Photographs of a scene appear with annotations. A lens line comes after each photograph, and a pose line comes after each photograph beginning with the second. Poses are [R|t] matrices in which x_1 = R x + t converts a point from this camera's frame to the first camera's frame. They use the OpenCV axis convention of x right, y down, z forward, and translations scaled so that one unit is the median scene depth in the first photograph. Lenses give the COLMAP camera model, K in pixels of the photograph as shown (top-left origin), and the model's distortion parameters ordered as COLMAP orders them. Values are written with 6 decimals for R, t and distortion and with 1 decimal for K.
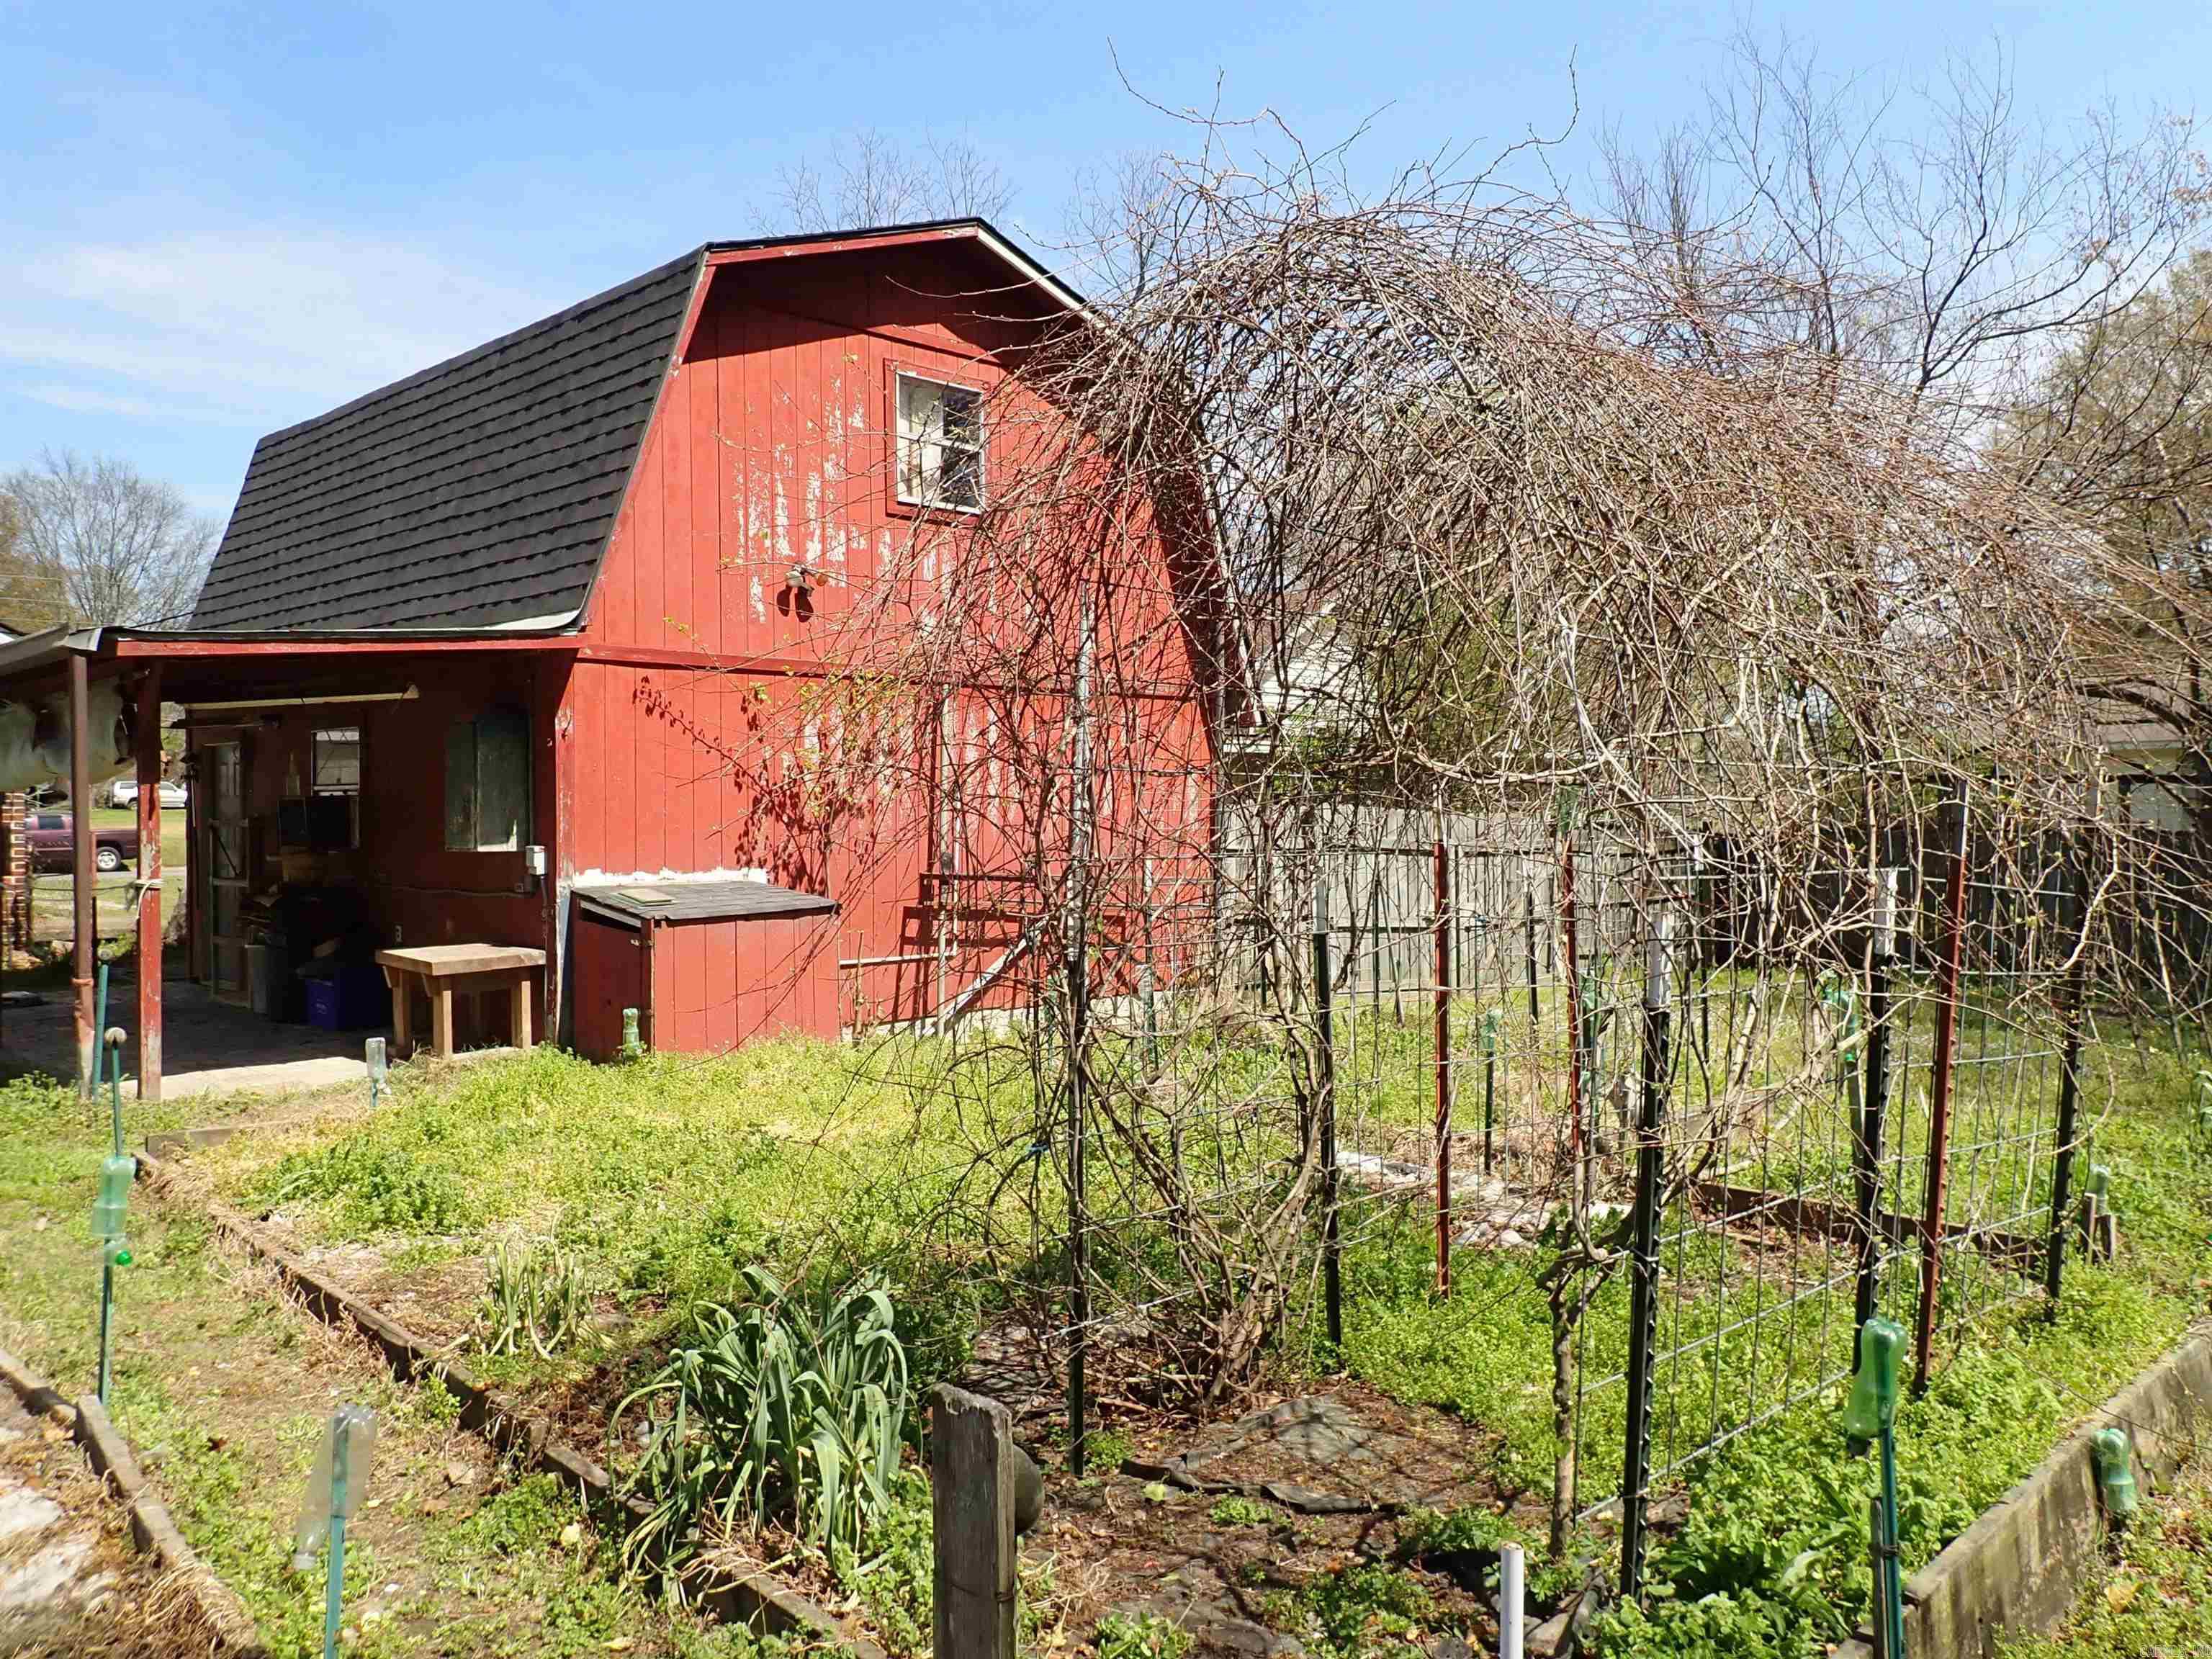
lens RADIAL K [[1658.2, 0, 1103.3], [0, 1658.2, 807.8], [0, 0, 1]] dist [0.013180, -0.000845]
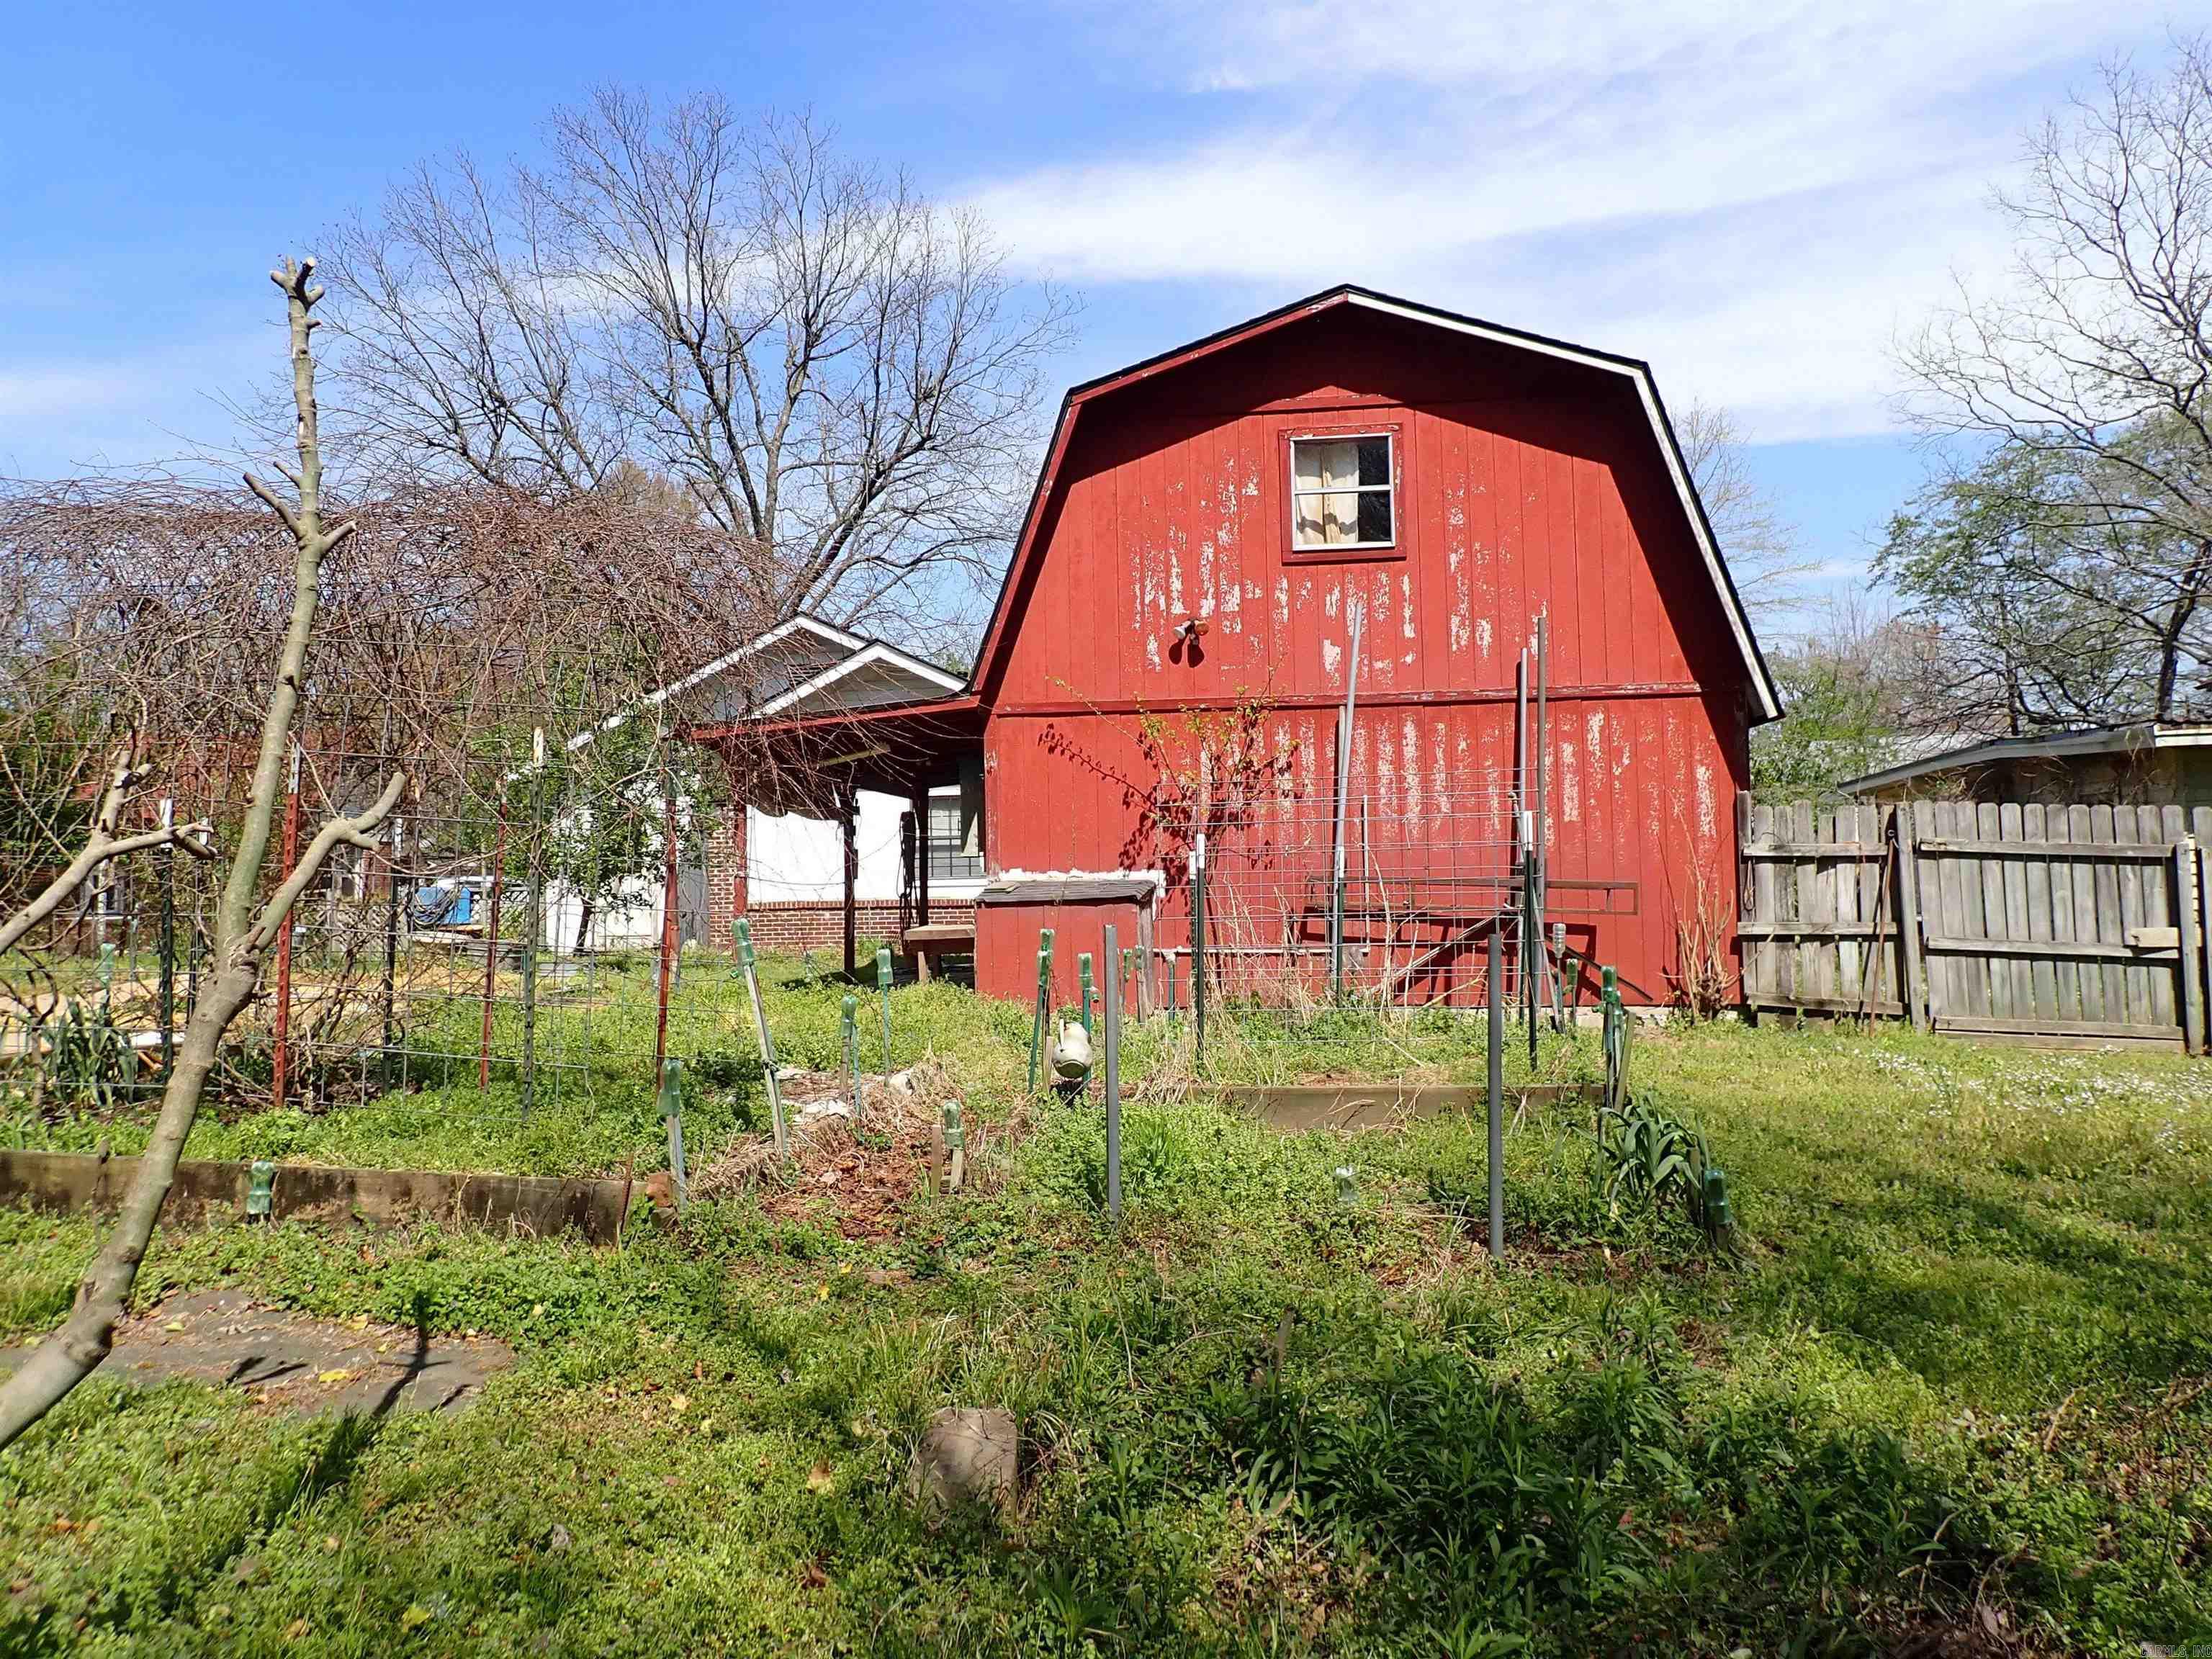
lens RADIAL K [[1658.2, 0, 1106.6], [0, 1658.2, 809.1], [0, 0, 1]] dist [0.013180, -0.000845]
pose [[0.611081, -0.041849, -0.790461, 0.744923], [0.013576, 0.999009, -0.042395, 0.042684], [0.791452, 0.015175, 0.611043, 0.216721]]
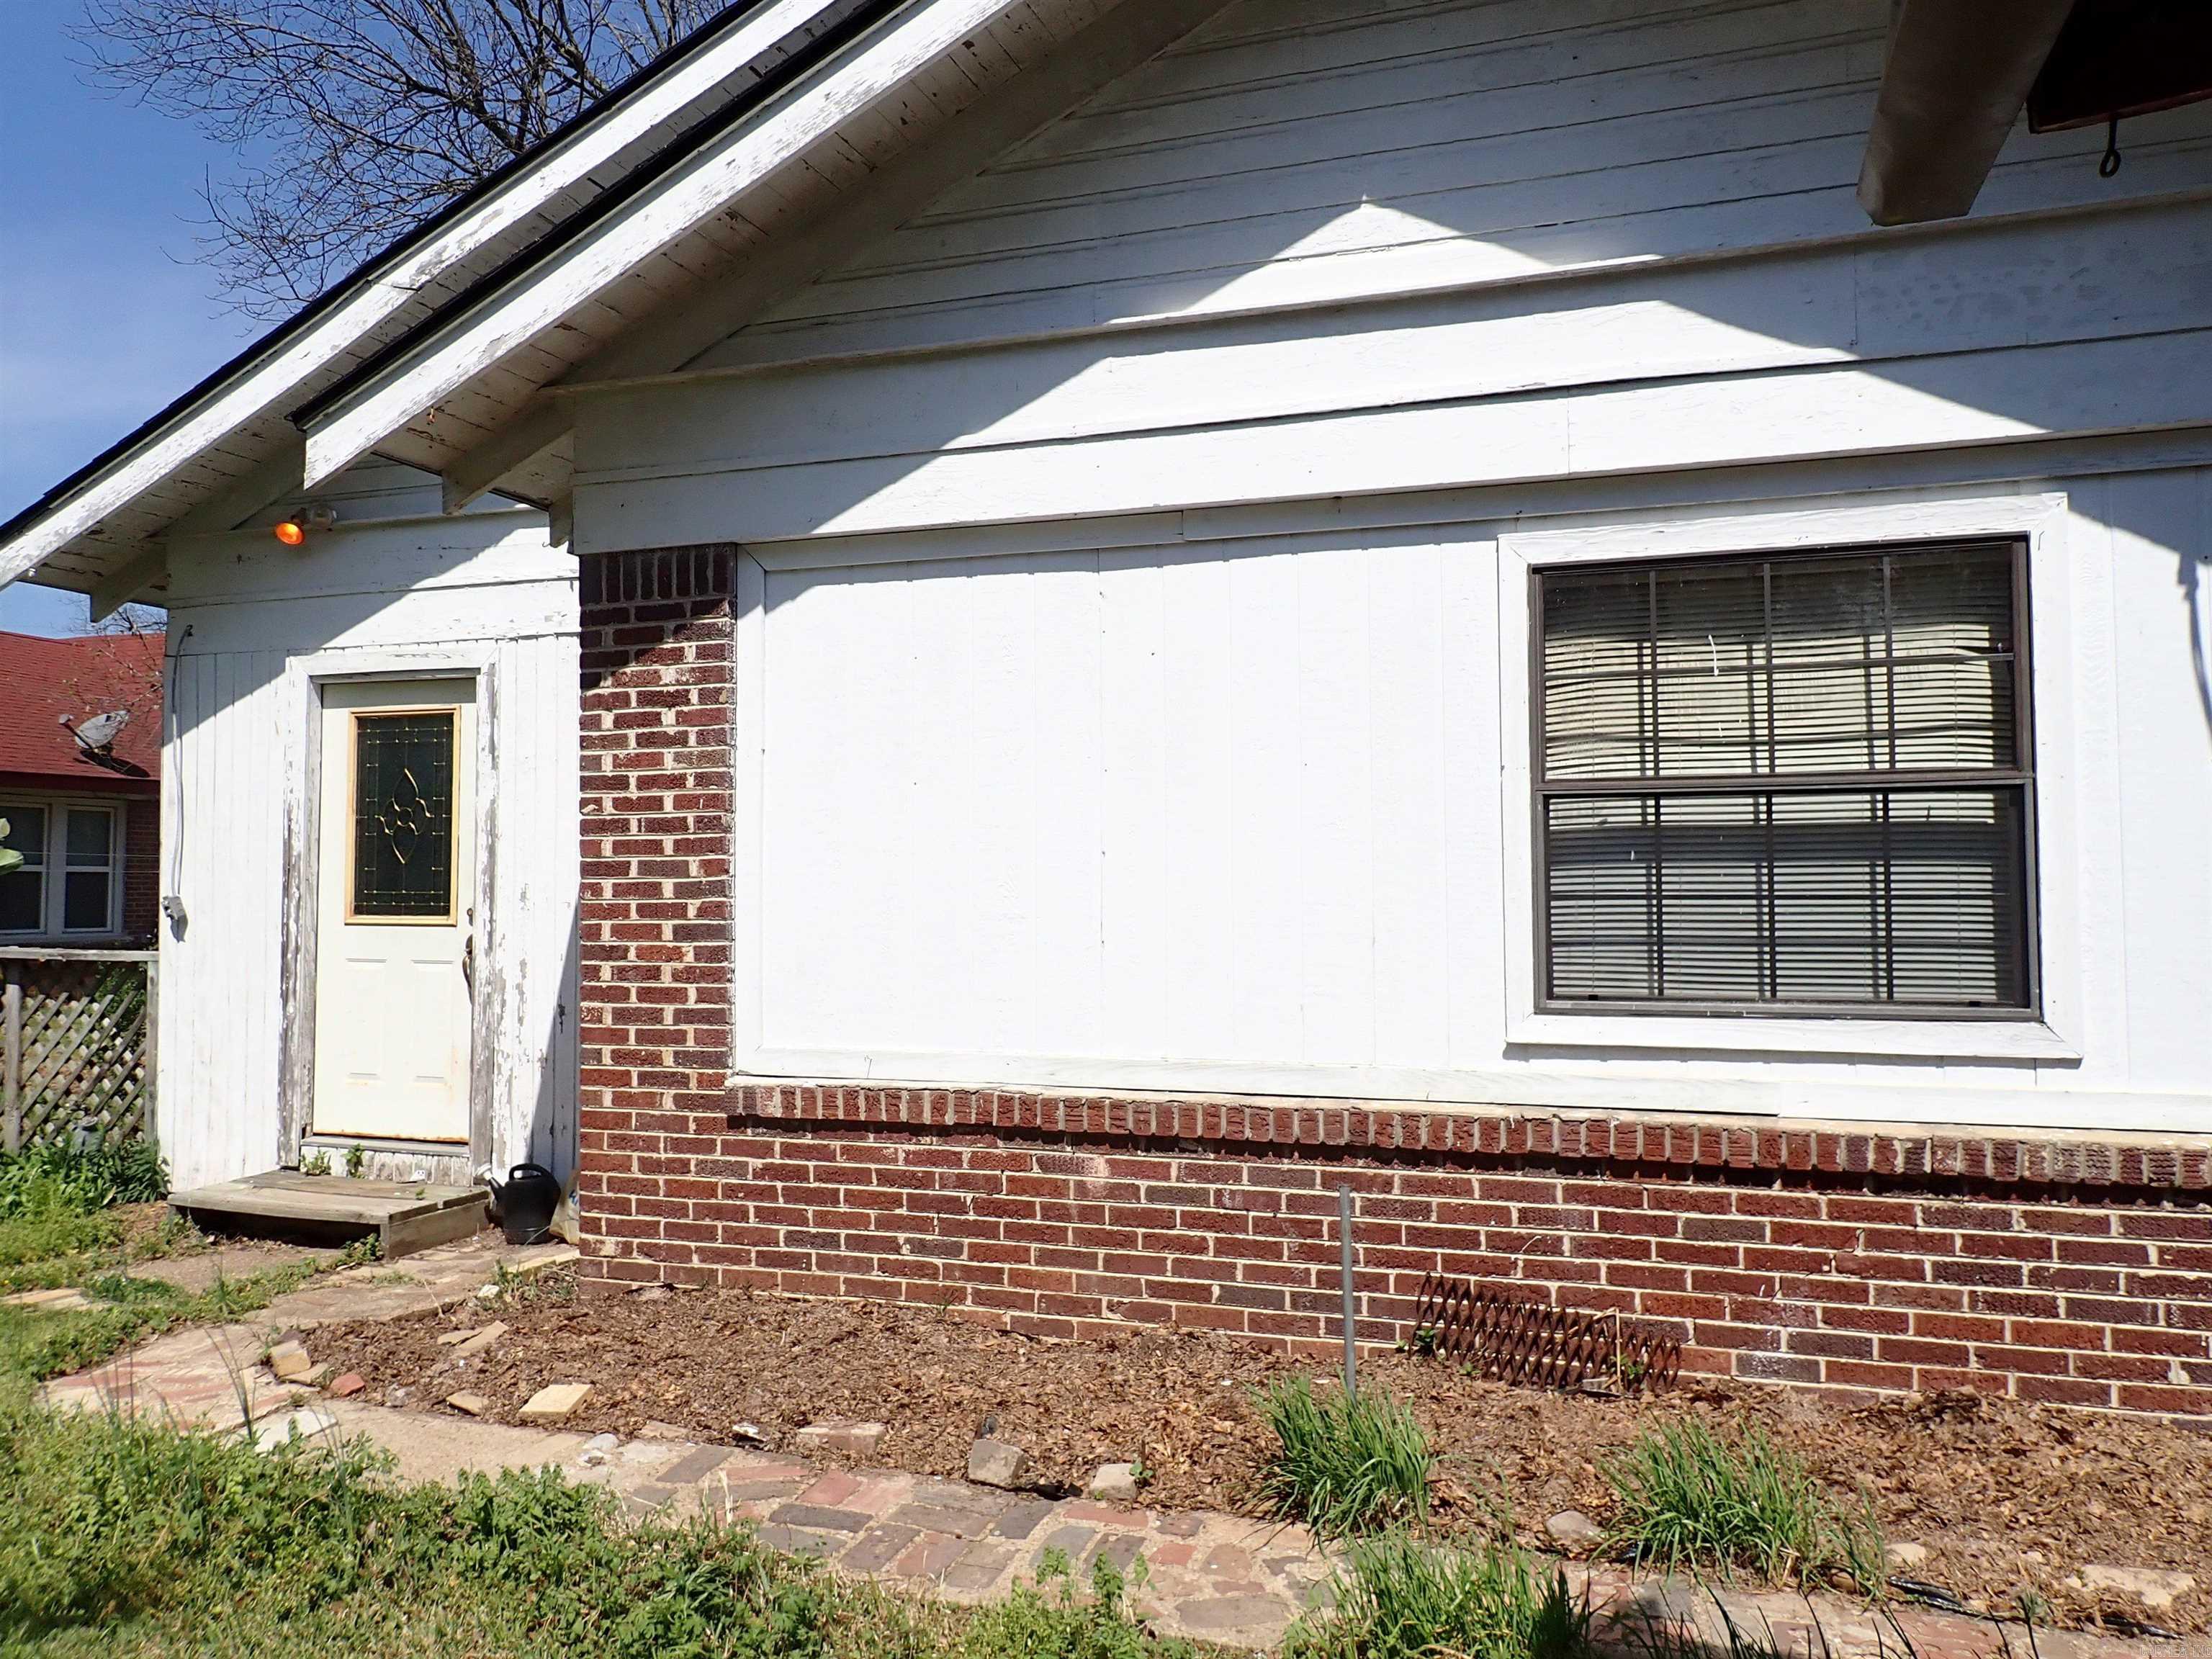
lens RADIAL K [[1658.2, 0, 1111.7], [0, 1658.2, 811.2], [0, 0, 1]] dist [0.013180, -0.000845]
pose [[0.440958, -0.032248, -0.896948, -0.833240], [0.003029, 0.999402, -0.034442, 0.004621], [0.897523, 0.012471, 0.440792, 1.081417]]
